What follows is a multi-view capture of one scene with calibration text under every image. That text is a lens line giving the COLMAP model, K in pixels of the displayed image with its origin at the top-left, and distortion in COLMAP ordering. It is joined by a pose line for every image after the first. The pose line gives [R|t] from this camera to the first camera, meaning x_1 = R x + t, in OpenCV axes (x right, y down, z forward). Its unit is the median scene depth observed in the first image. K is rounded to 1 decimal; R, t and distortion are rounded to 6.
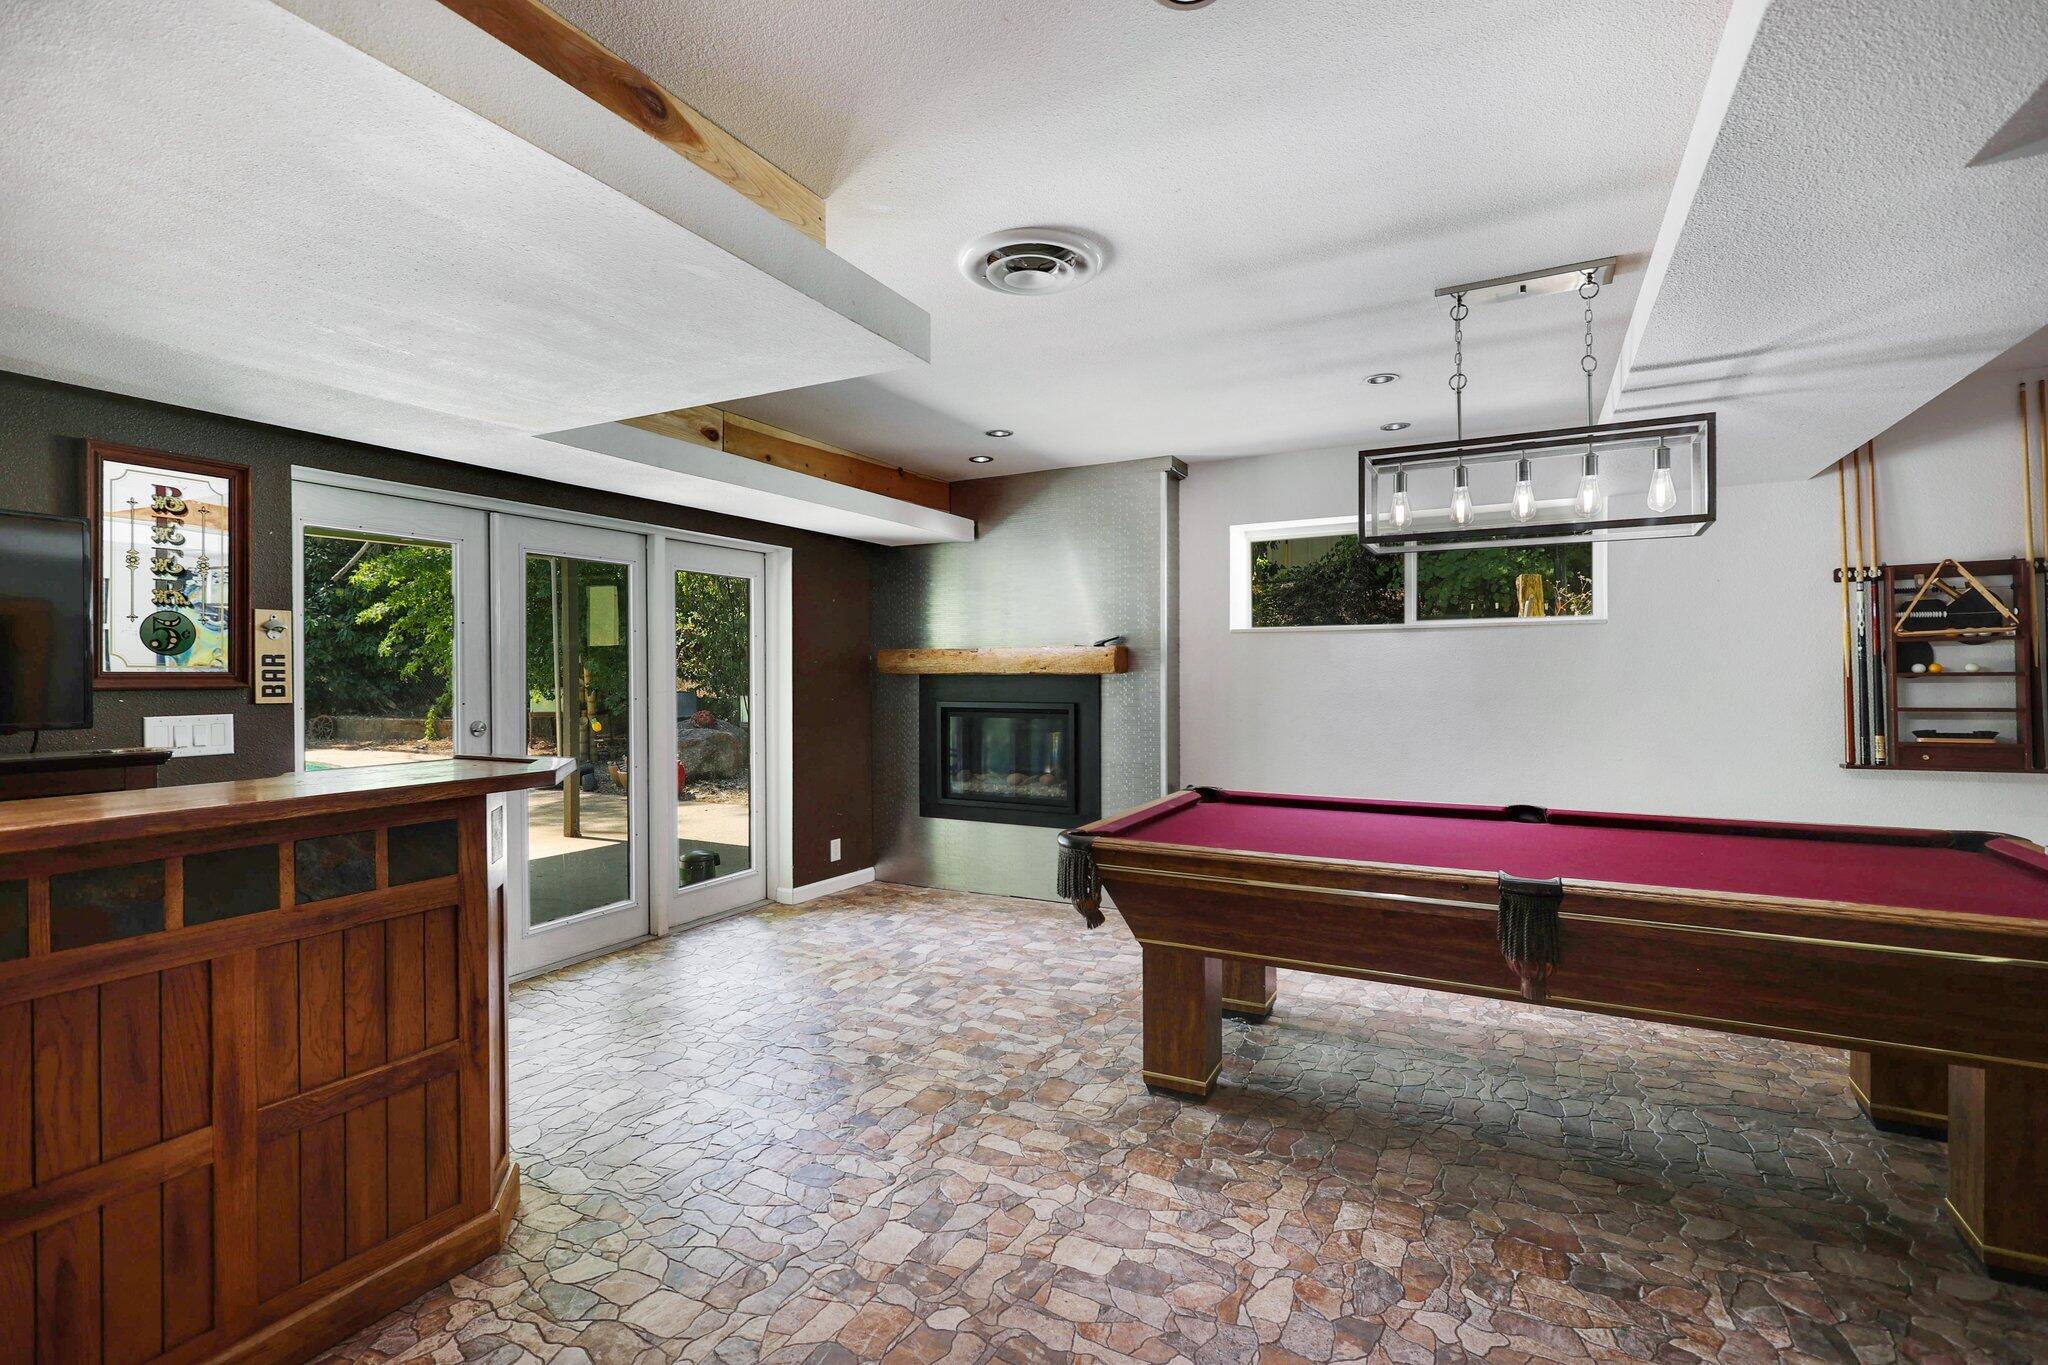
lens RADIAL K [[949.4, 0, 1012.6], [0, 949.4, 671.1], [0, 0, 1]] dist [-0.000238, 0.000087]
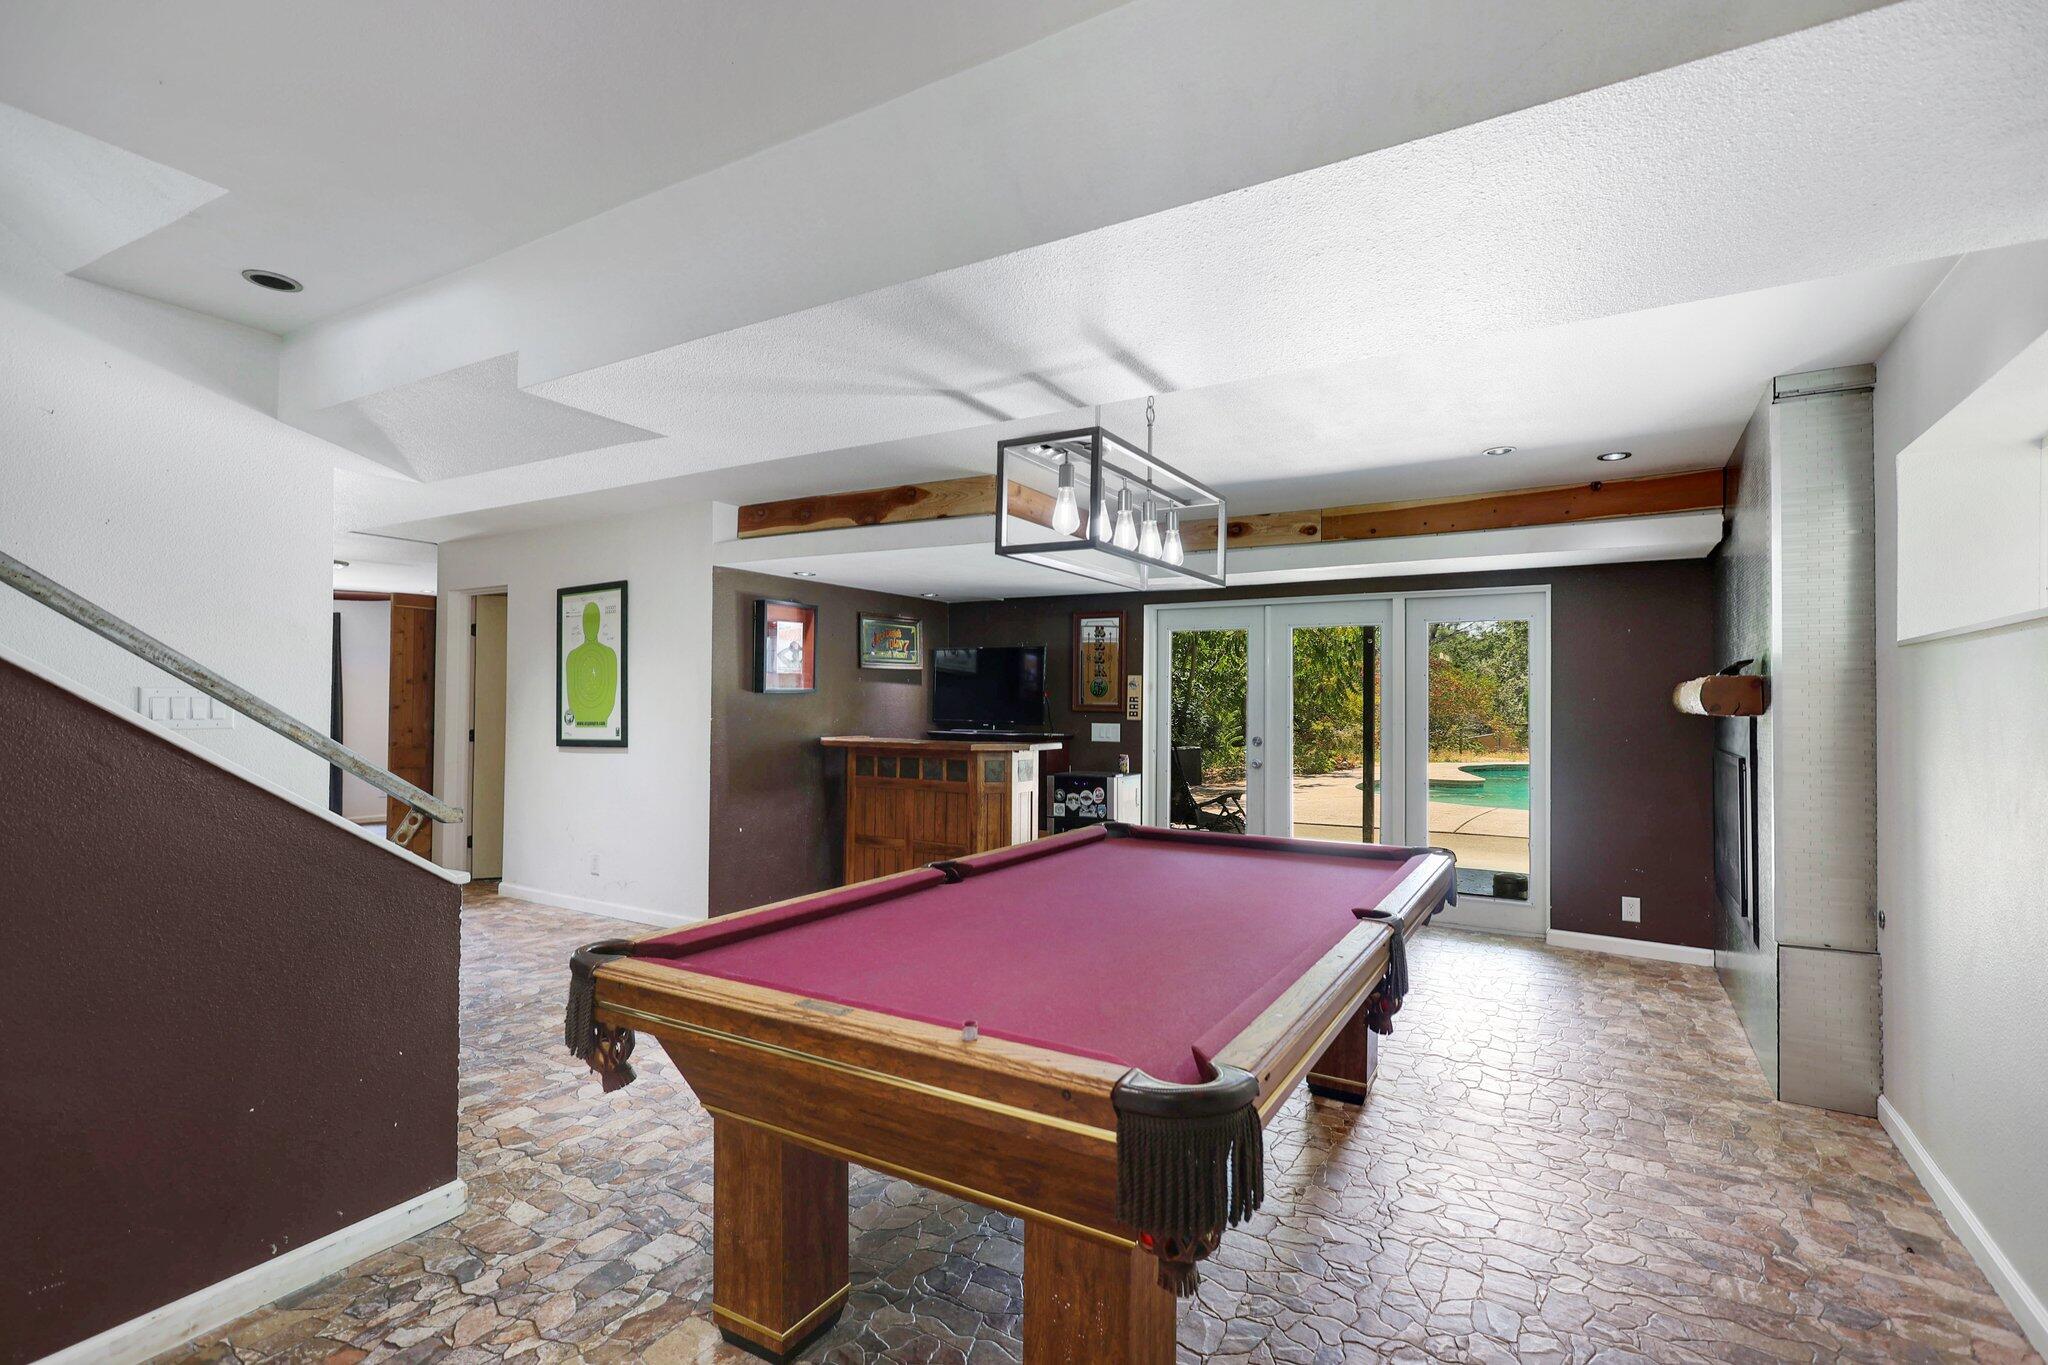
lens RADIAL K [[949.4, 0, 1016.7], [0, 949.4, 688.6], [0, 0, 1]] dist [-0.000238, 0.000087]
pose [[-0.059257, -0.010627, -0.998186, 1.361070], [-0.006409, 0.999927, -0.010265, -0.012332], [0.998222, 0.005789, -0.059321, 0.867702]]
